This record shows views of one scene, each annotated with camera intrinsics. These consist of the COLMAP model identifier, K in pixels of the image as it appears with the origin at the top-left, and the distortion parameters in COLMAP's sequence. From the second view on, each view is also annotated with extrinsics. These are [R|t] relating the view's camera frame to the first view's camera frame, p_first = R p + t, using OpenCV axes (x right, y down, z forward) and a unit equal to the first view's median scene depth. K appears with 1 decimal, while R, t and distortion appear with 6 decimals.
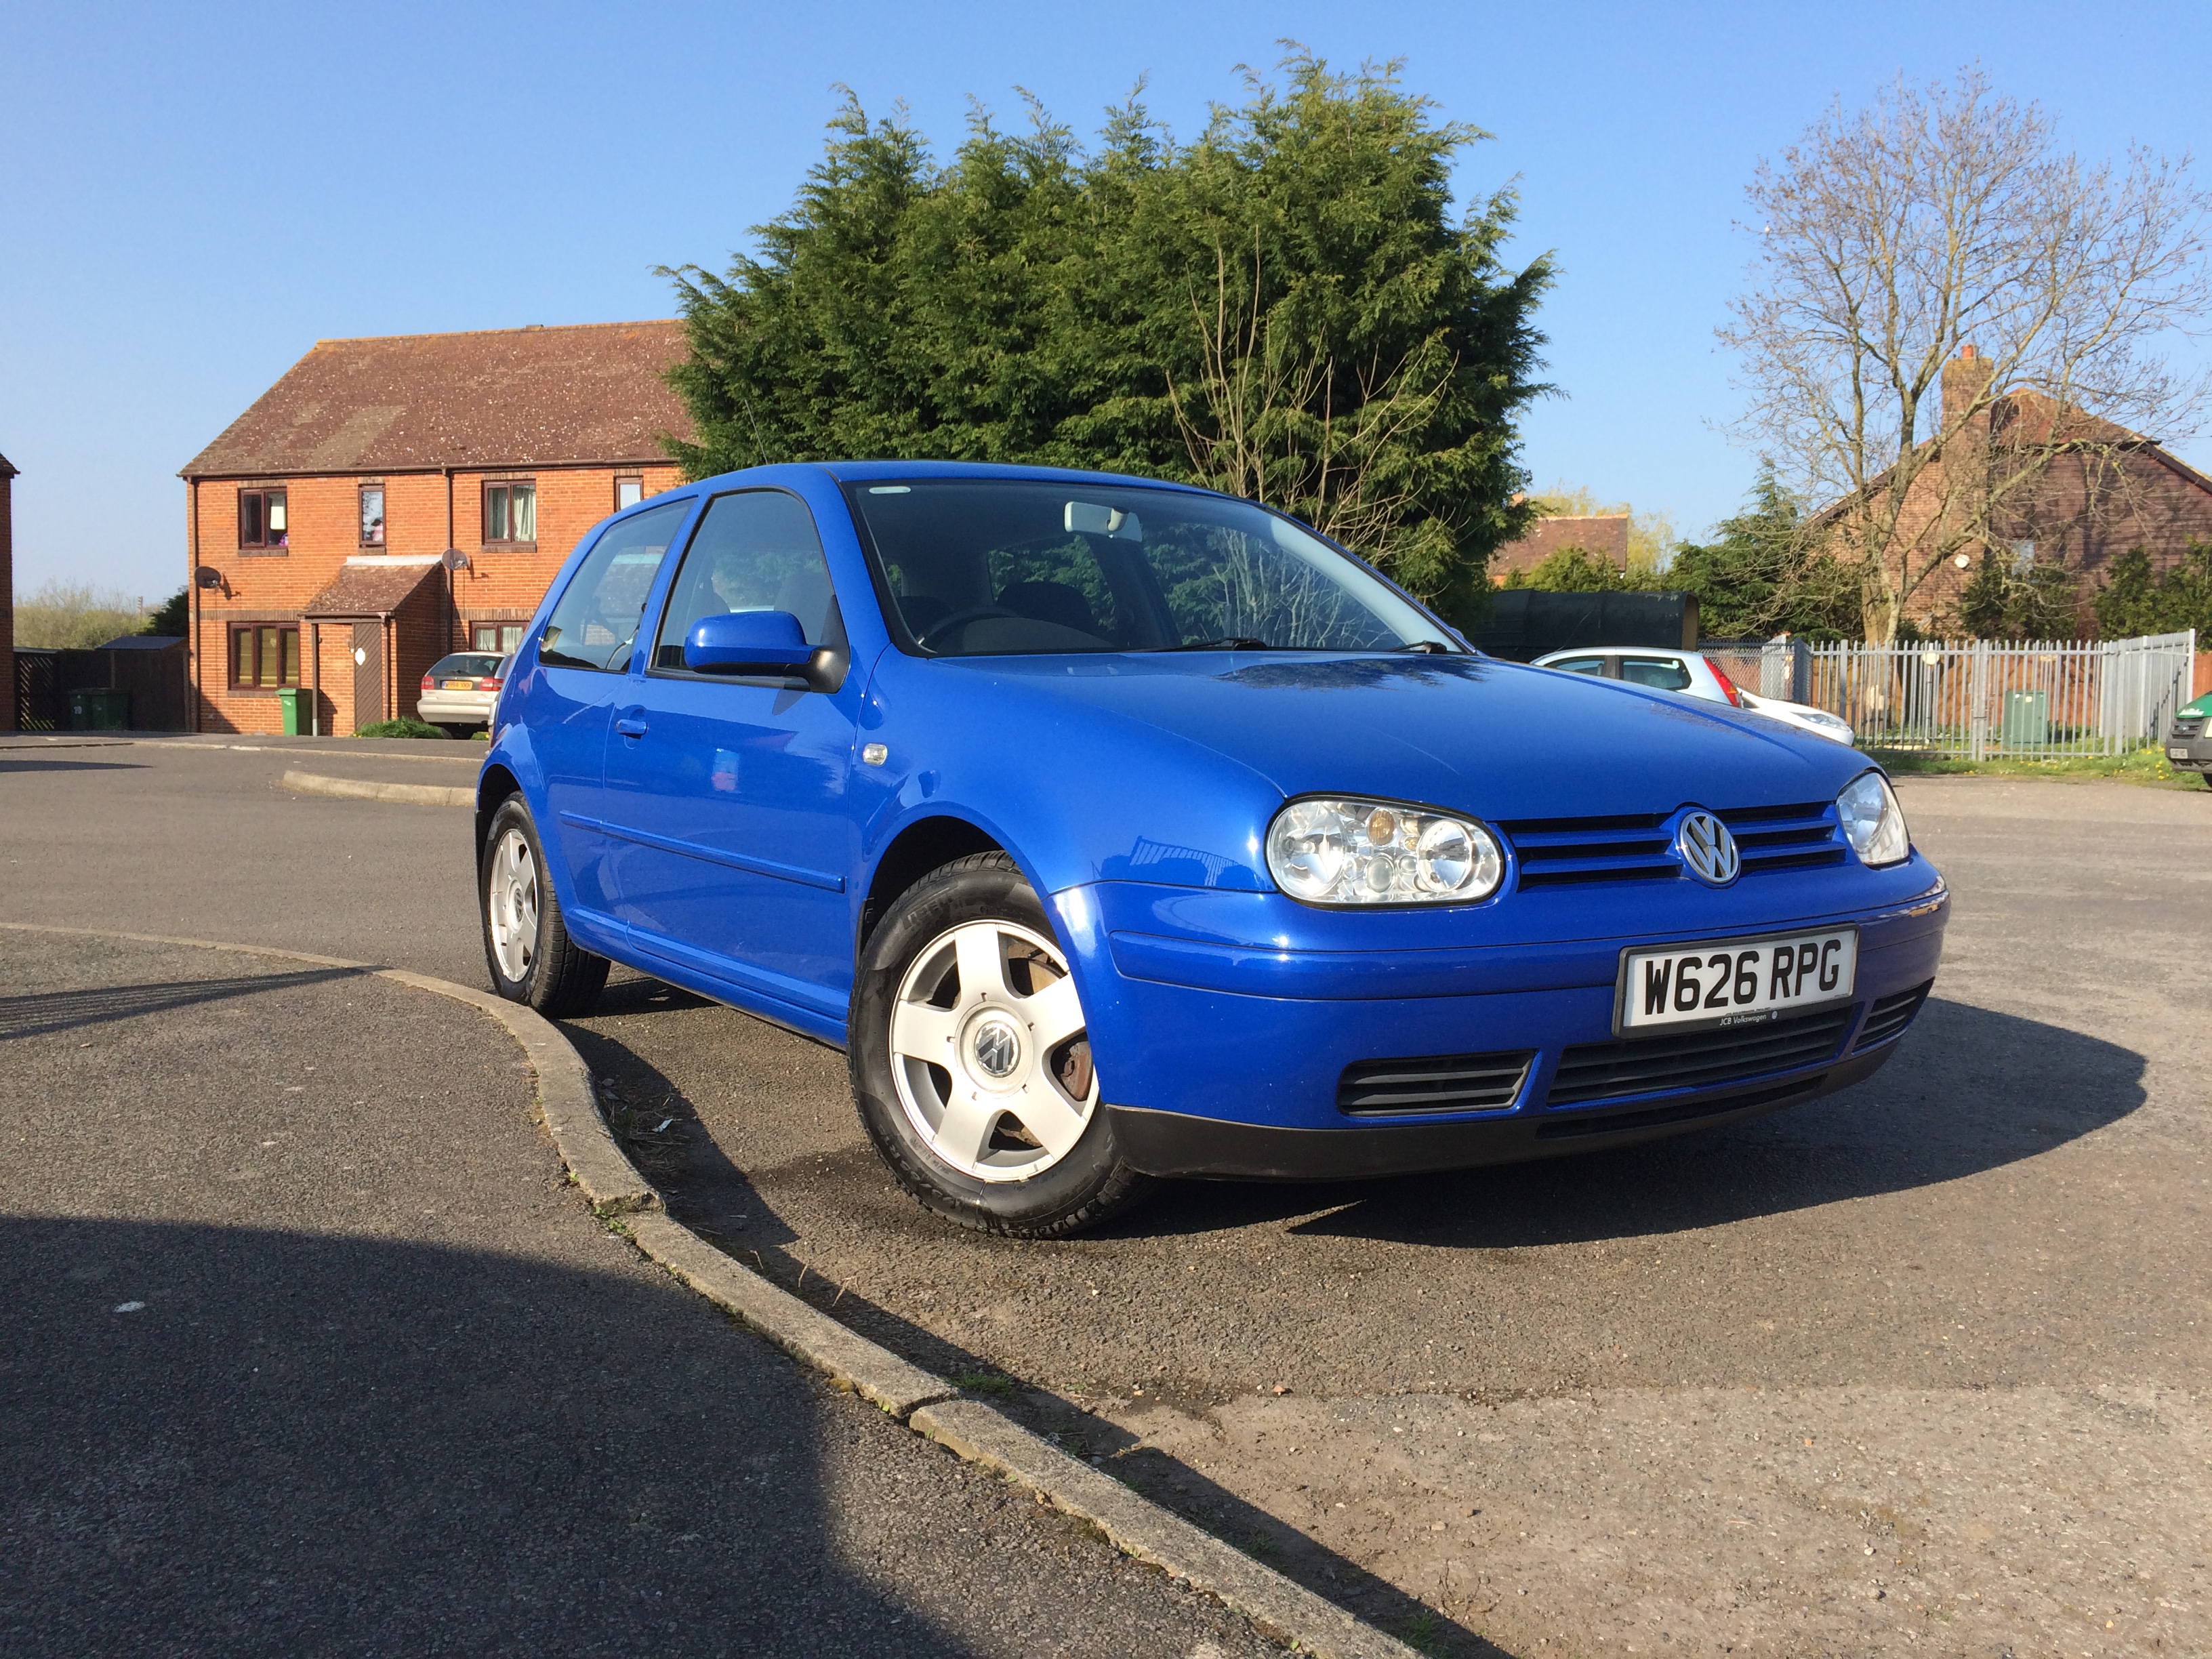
lens RADIAL K [[1914.9, 0, 1096.3], [0, 1914.9, 834.1], [0, 0, 1]] dist [0.058588, -0.077158]
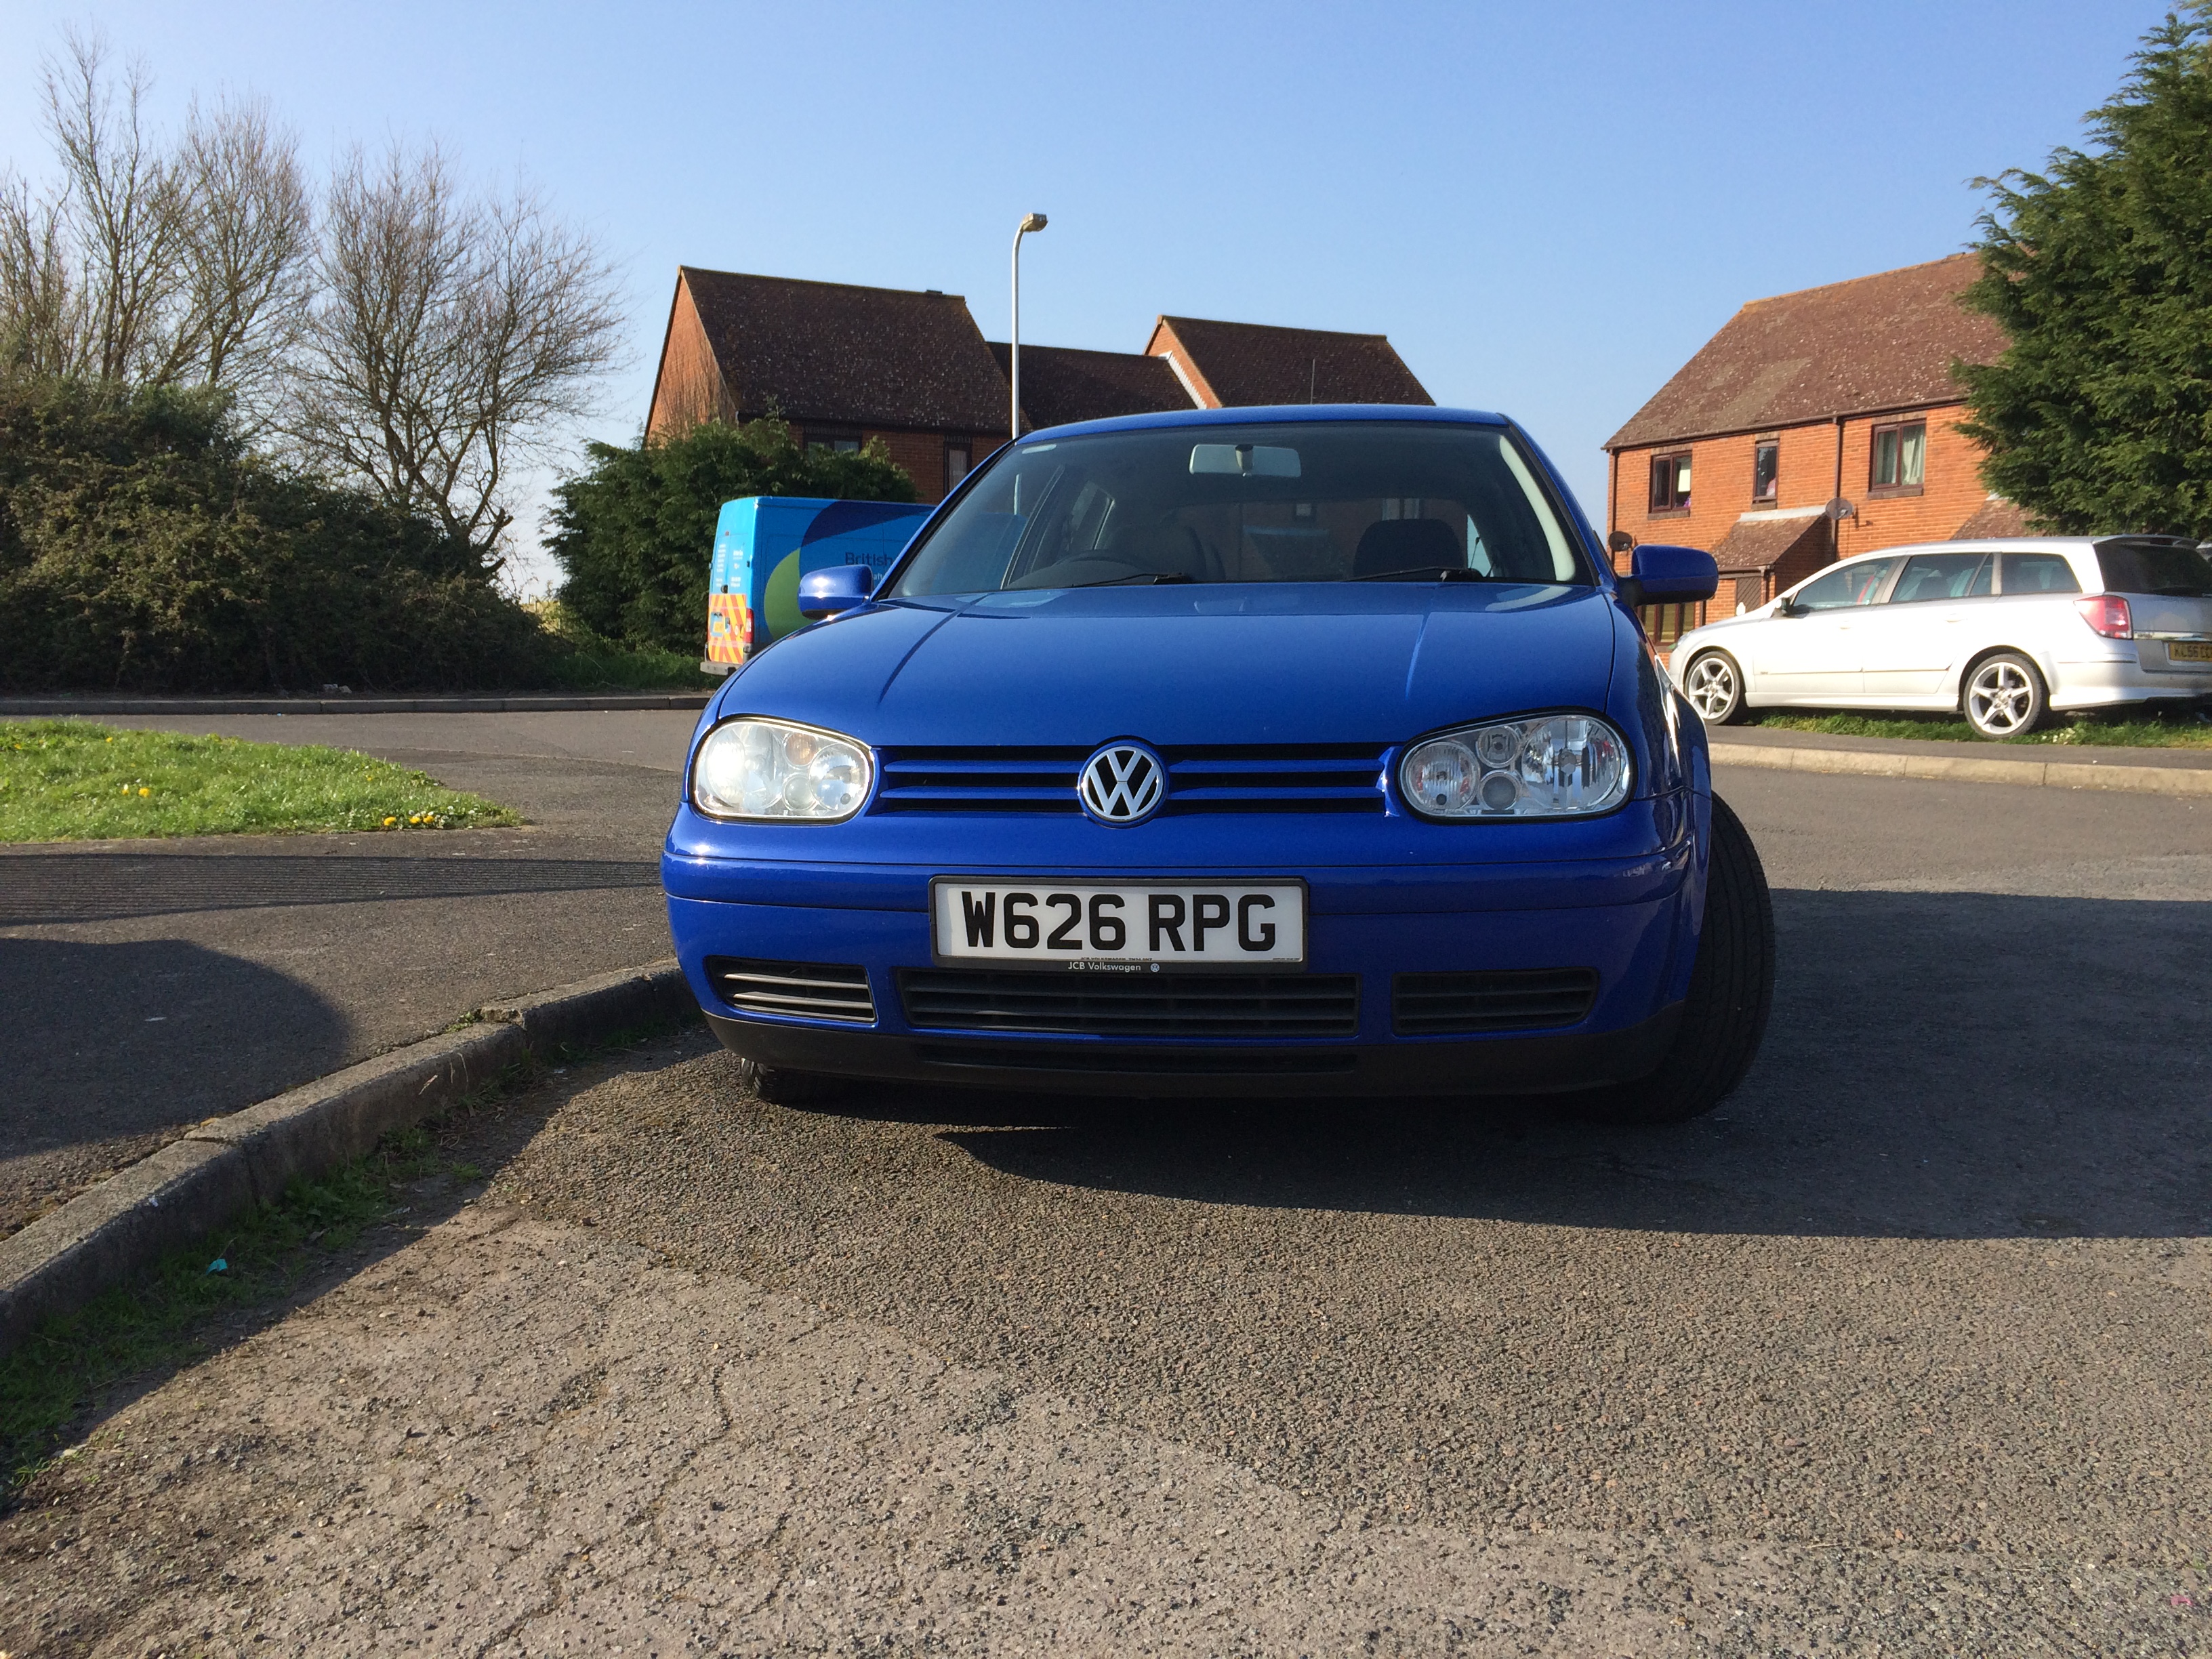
lens RADIAL K [[1914.9, 0, 1107.7], [0, 1914.9, 825.9], [0, 0, 1]] dist [0.058588, -0.077158]
pose [[0.714750, 0.051687, -0.697468, 0.138472], [-0.038320, 0.998662, 0.034738, -0.000694], [0.698330, 0.001898, 0.715774, 0.046590]]
